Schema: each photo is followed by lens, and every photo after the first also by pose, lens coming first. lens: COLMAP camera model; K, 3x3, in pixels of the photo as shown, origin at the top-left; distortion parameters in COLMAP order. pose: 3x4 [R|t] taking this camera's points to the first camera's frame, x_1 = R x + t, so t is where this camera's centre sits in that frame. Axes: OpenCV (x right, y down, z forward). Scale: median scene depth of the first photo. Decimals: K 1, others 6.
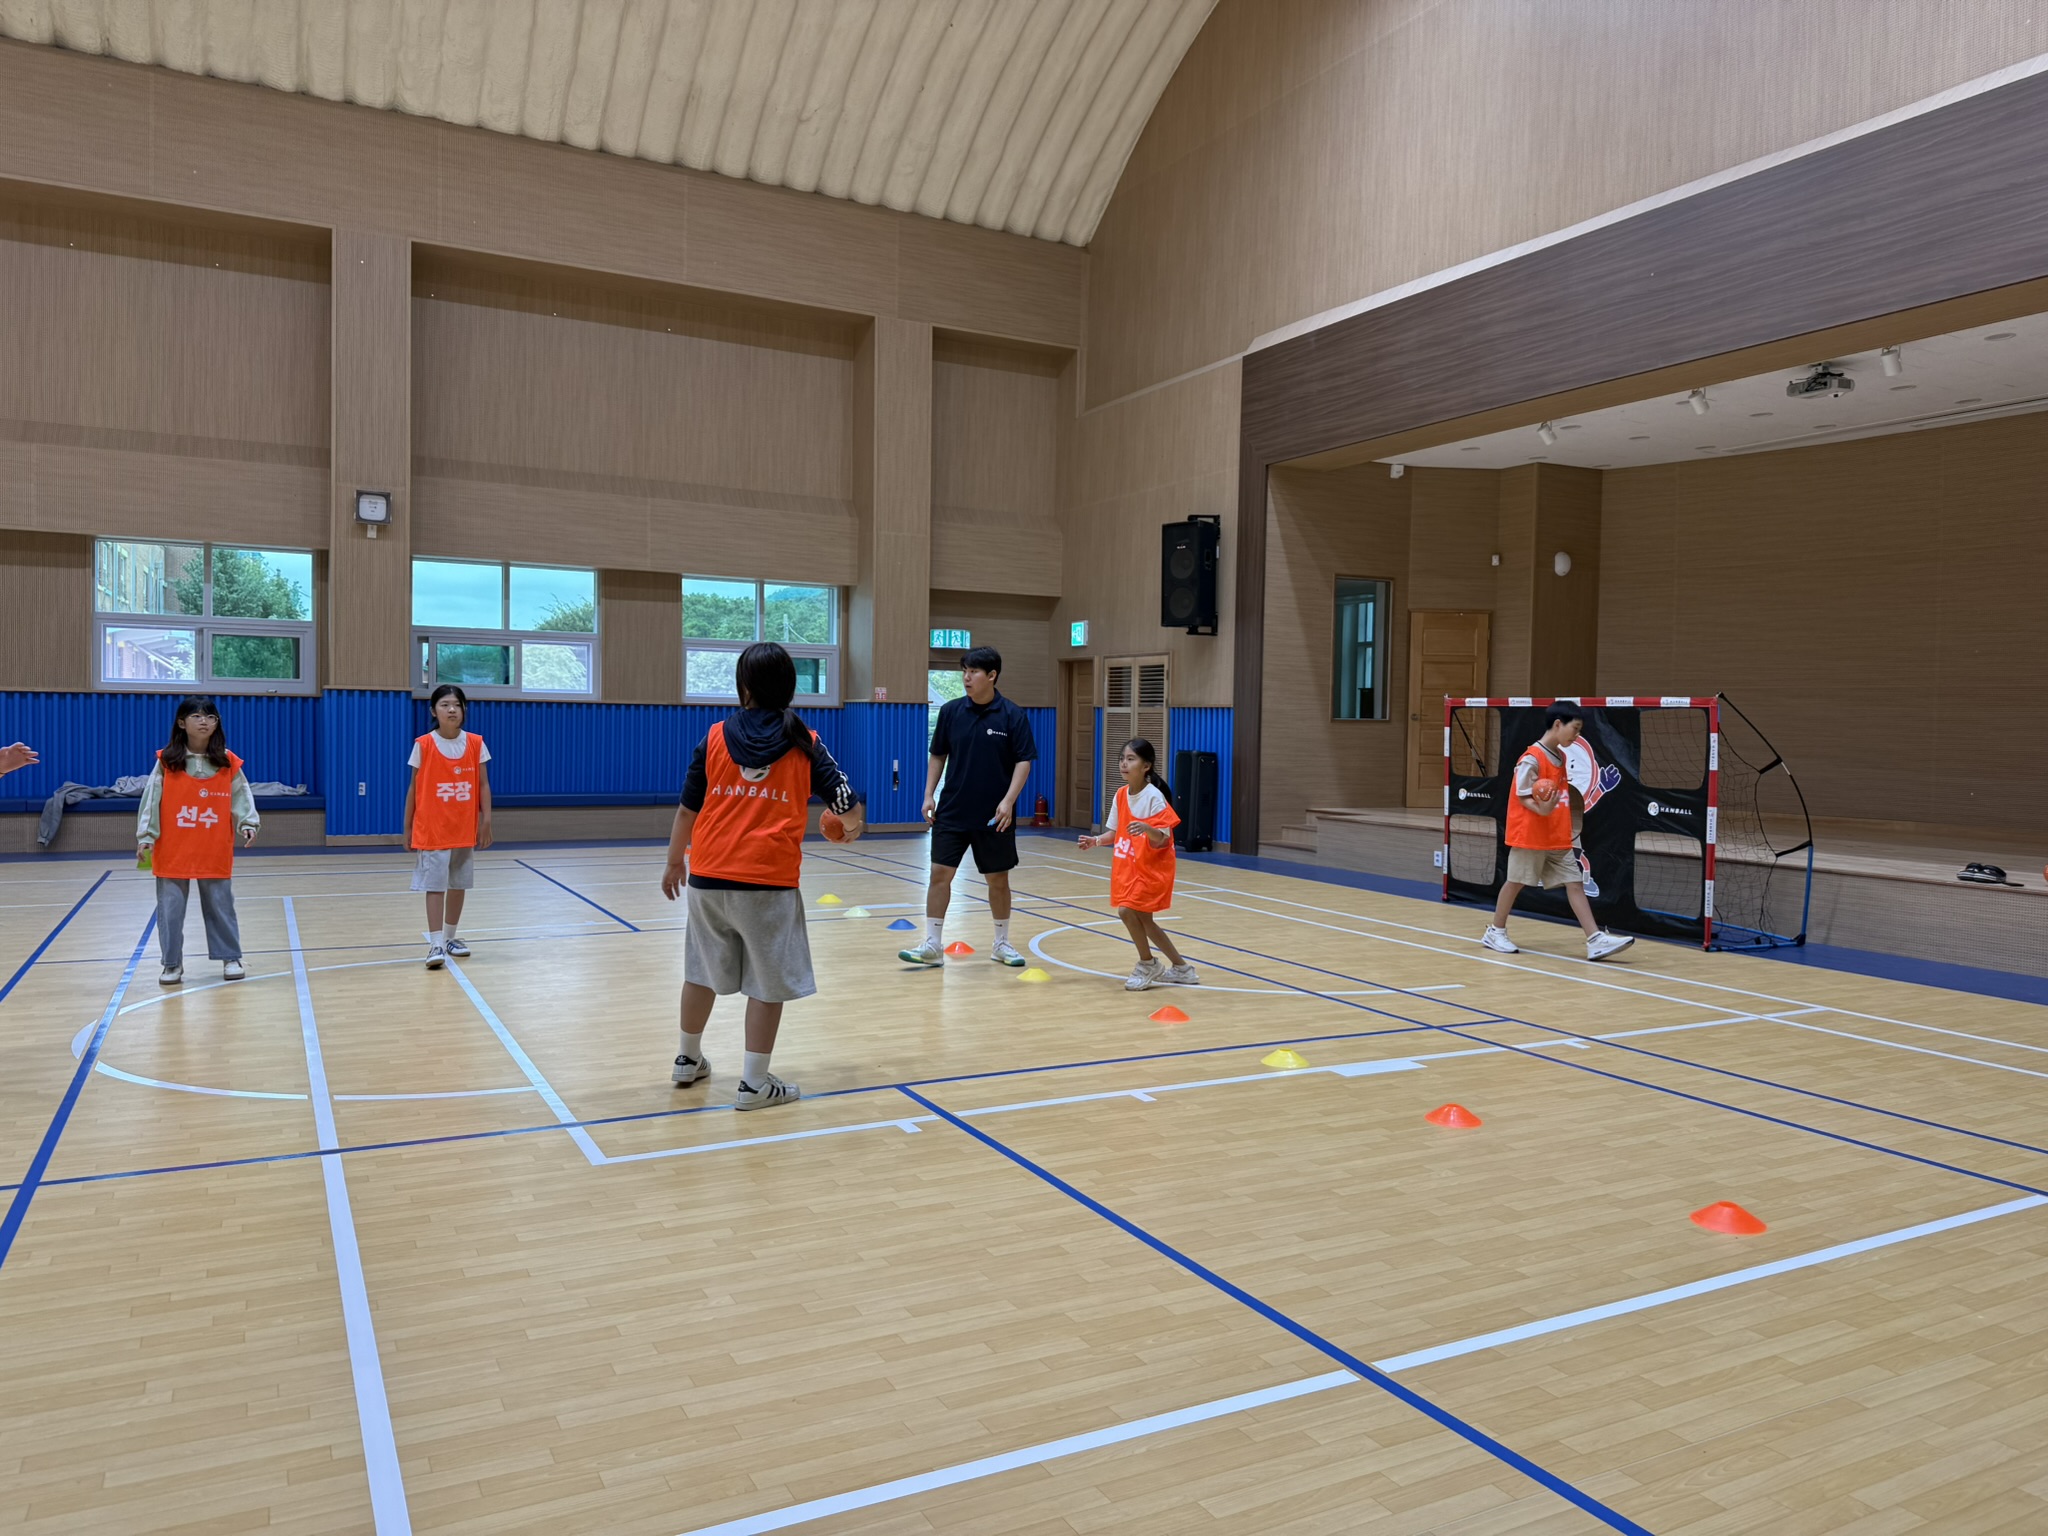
lens RADIAL K [[1440.7, 0, 1014.6], [0, 1440.7, 775.7], [0, 0, 1]] dist [0.055357, -0.060587]
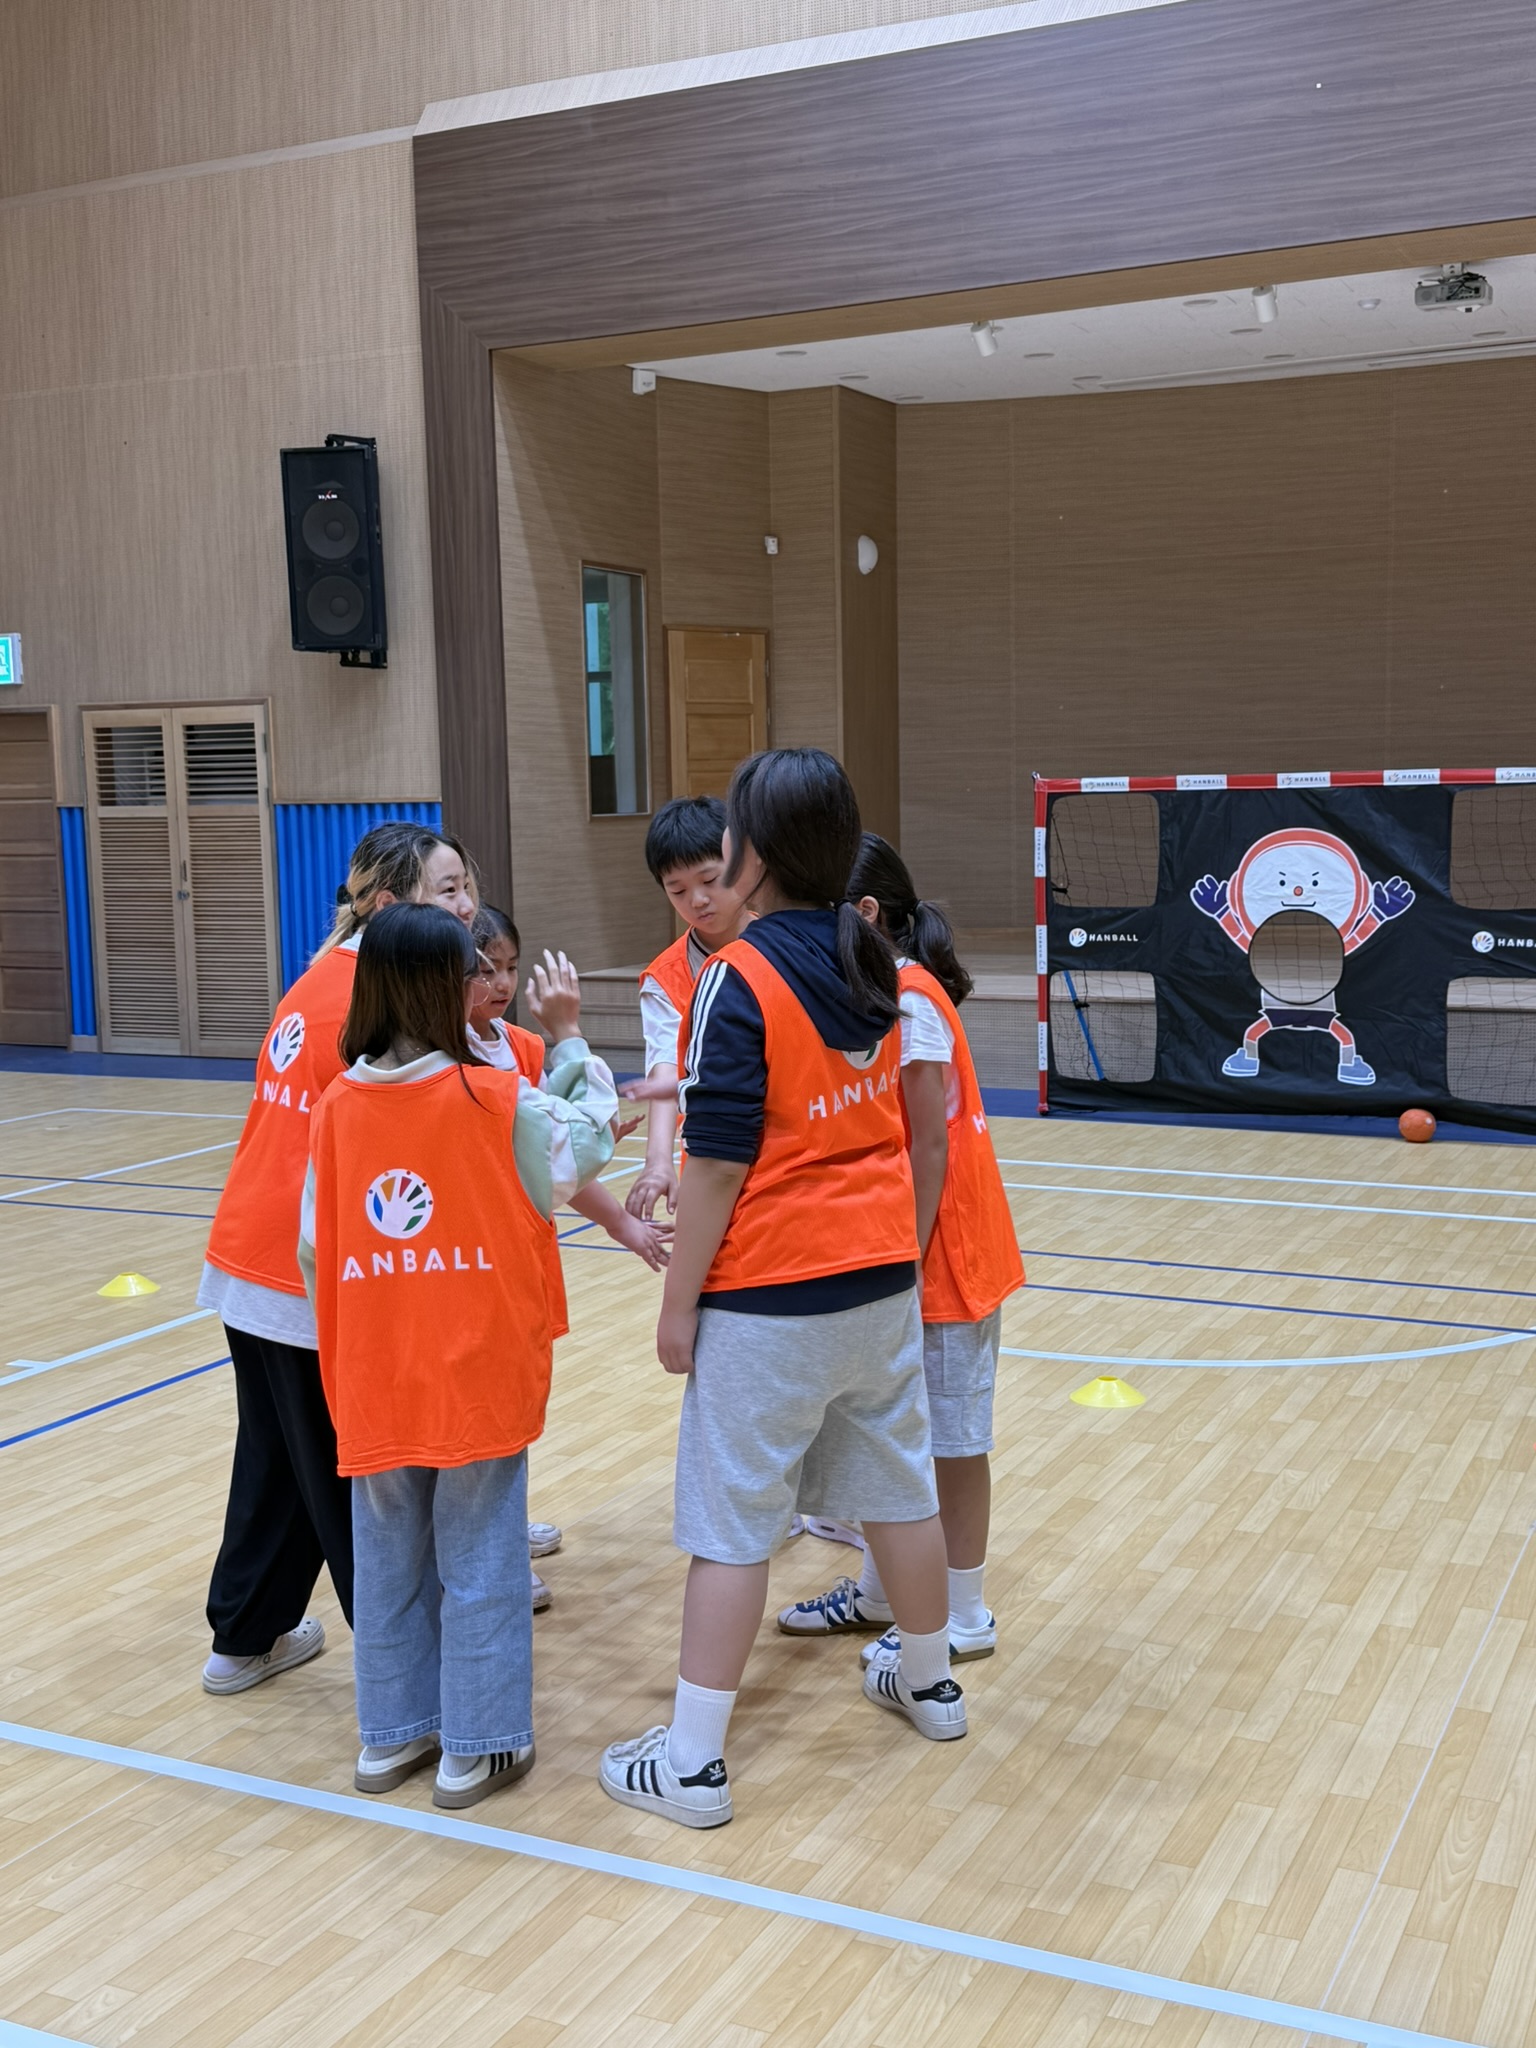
lens RADIAL K [[2230.4, 0, 760.1], [0, 2230.4, 1071.4], [0, 0, 1]] dist [0.148026, -0.277252]
pose [[0.806110, -0.107088, 0.581996, -0.266657], [0.057069, 0.992974, 0.103665, -0.027577], [-0.589008, -0.050351, 0.806557, 0.238151]]
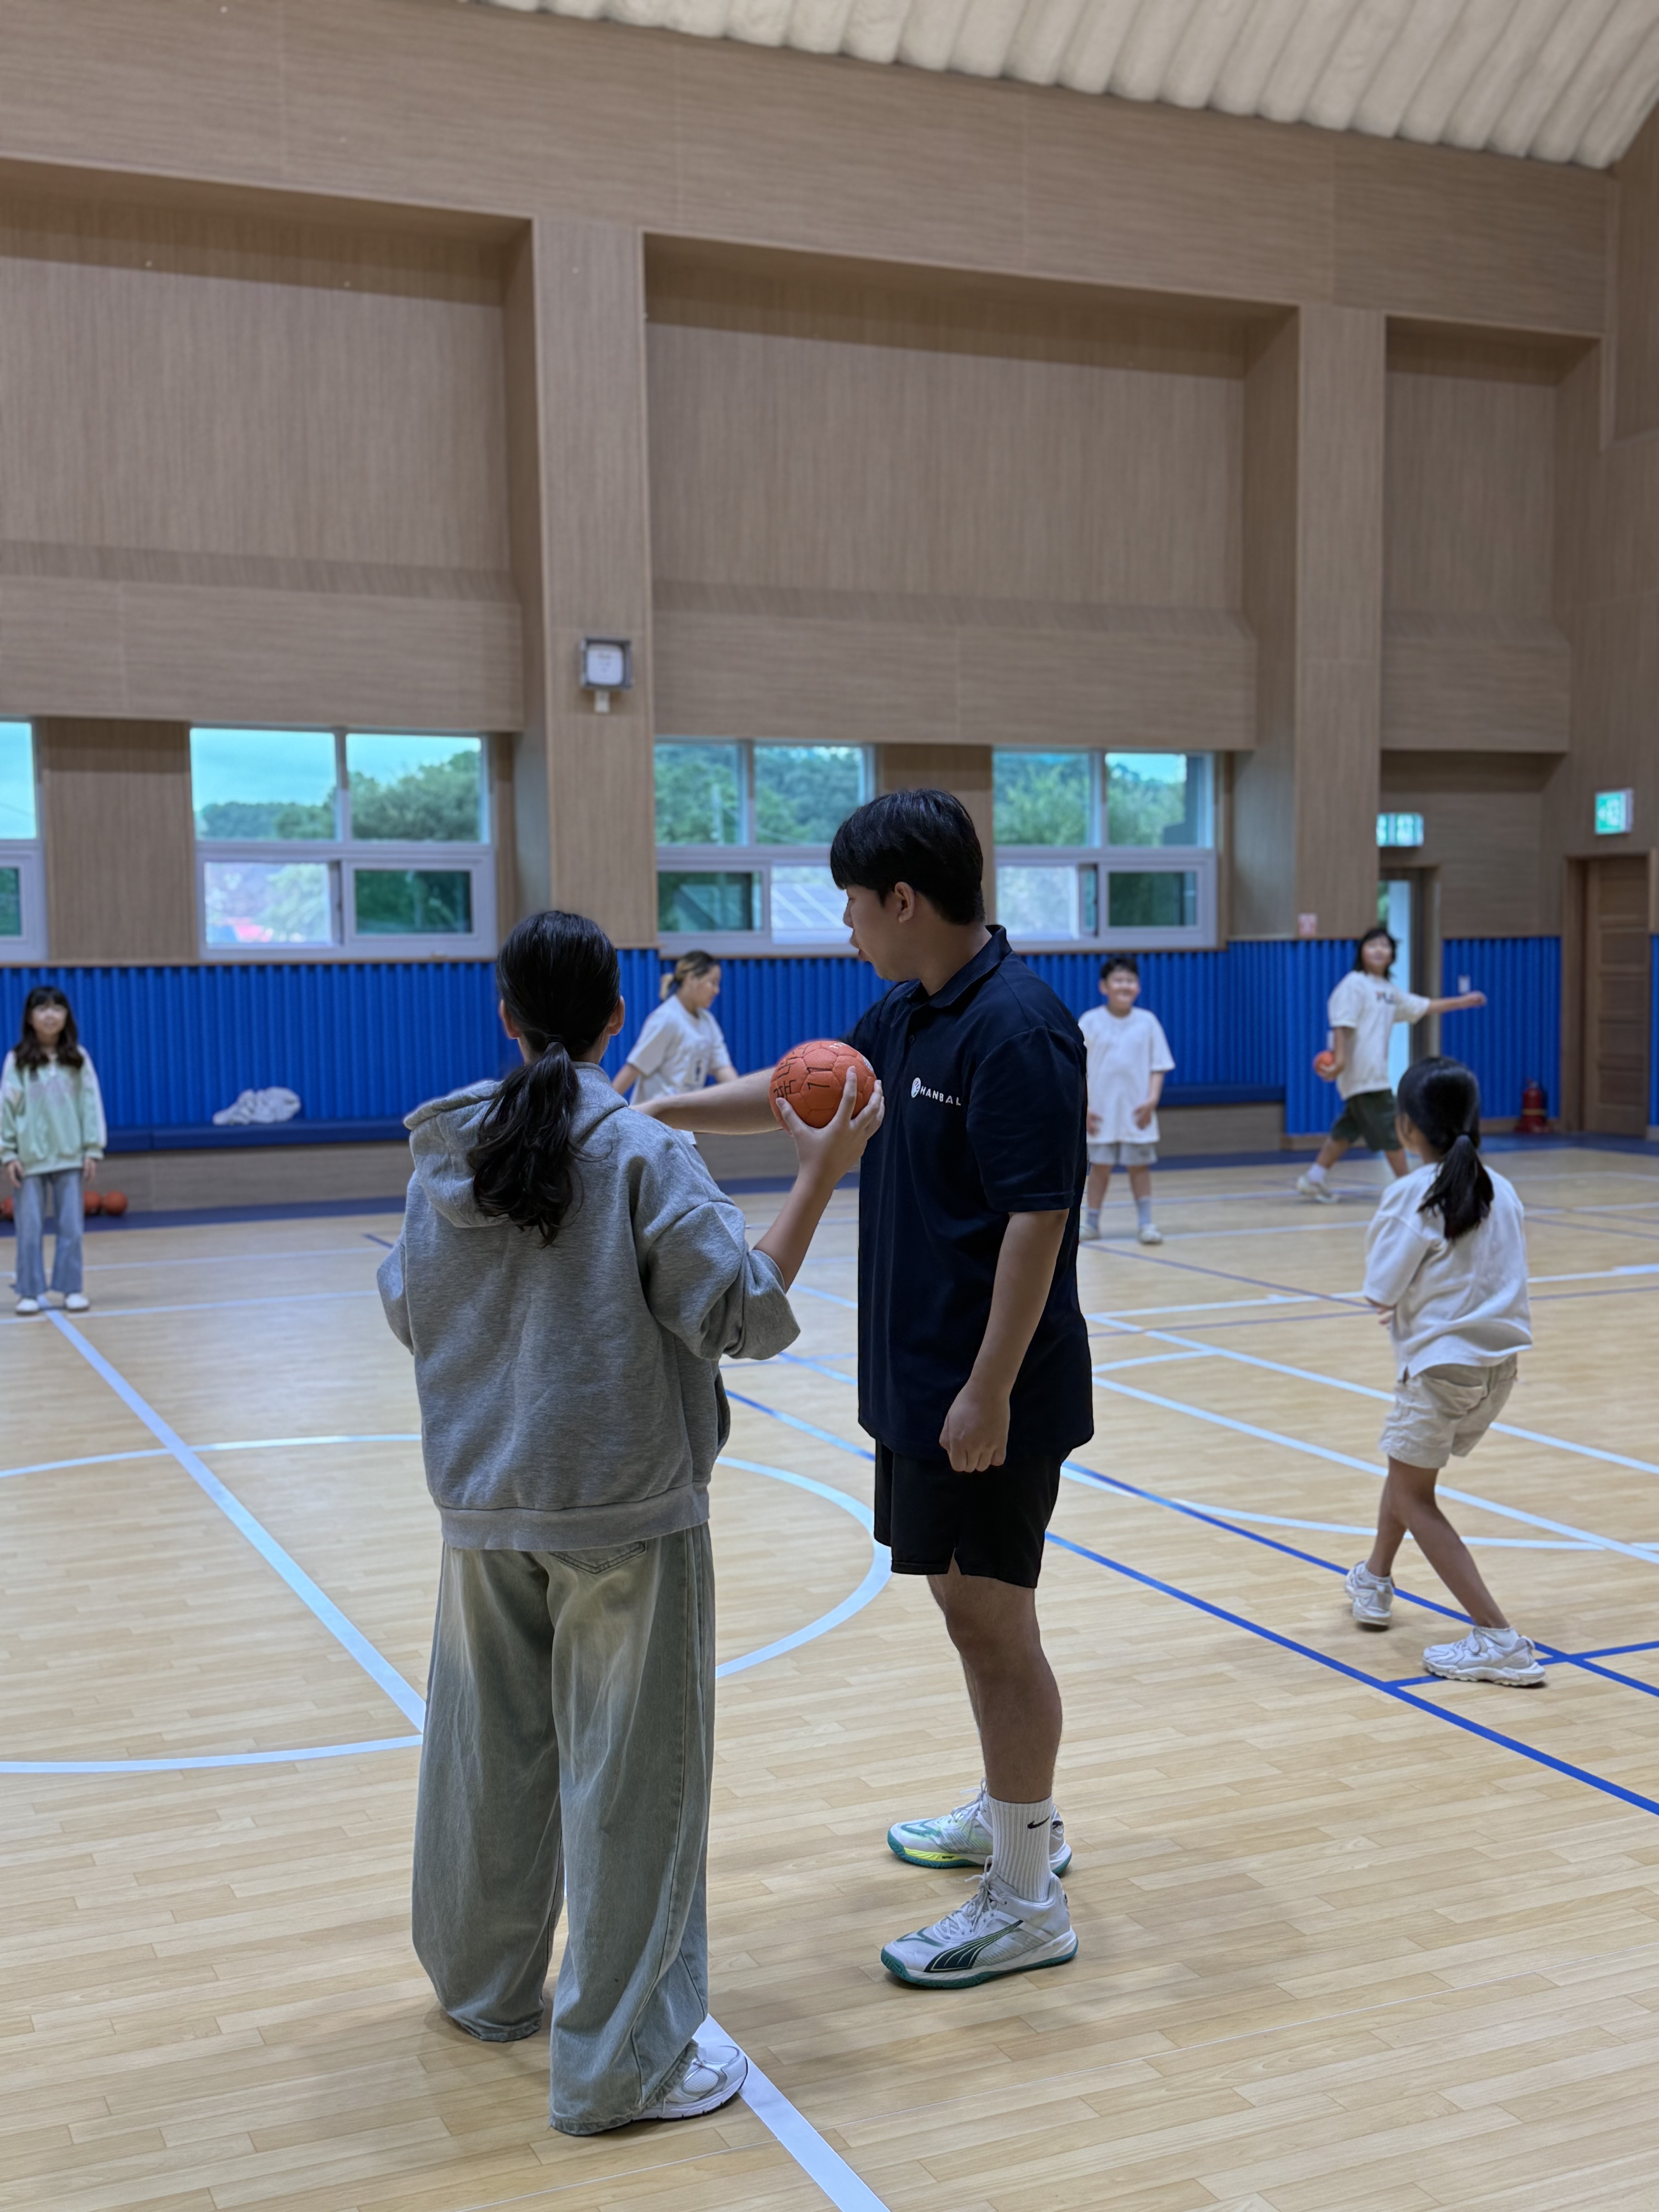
lens RADIAL K [[2441.4, 0, 829.5], [0, 2441.4, 1106.0], [0, 0, 1]] dist [0.221121, -0.518384]
pose [[0.997918, -0.027092, -0.058527, -0.276050], [0.028546, 0.999301, 0.024157, -0.012465], [0.057832, -0.025778, 0.997993, -0.079007]]
